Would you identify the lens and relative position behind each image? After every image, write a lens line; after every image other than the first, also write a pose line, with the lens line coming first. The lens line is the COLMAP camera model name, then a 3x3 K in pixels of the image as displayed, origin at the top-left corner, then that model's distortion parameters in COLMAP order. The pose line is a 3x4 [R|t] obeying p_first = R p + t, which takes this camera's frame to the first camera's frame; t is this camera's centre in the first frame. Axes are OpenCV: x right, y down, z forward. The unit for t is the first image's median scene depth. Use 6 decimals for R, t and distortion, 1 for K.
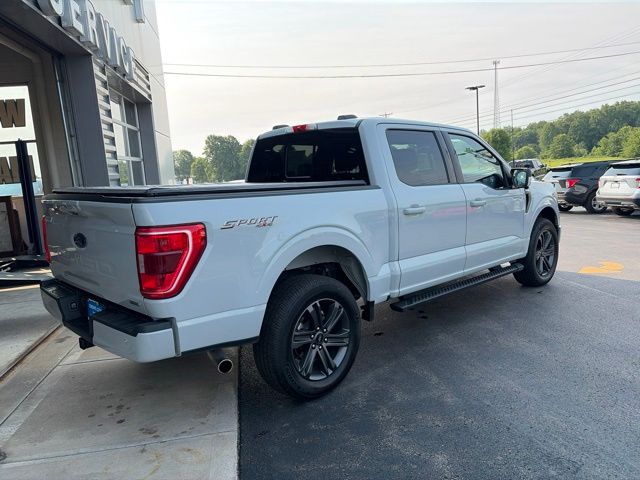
lens RADIAL K [[508.2, 0, 341.5], [0, 508.2, 233.6], [0, 0, 1]] dist [-0.004788, 0.035592]
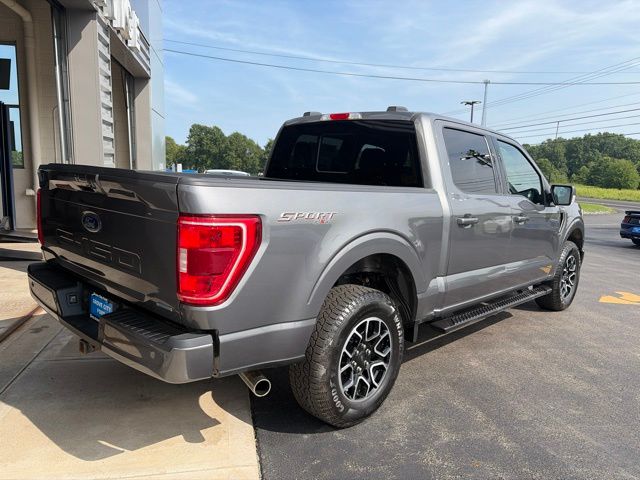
lens RADIAL K [[475.0, 0, 320.0], [0, 475.0, 240.0], [0, 0, 1]] dist [0.018117, -0.003524]
pose [[0.994227, 0.091531, 0.055991, -0.138322], [-0.092131, 0.995713, 0.008232, 0.003574], [-0.054998, -0.013343, 0.998397, 0.167595]]
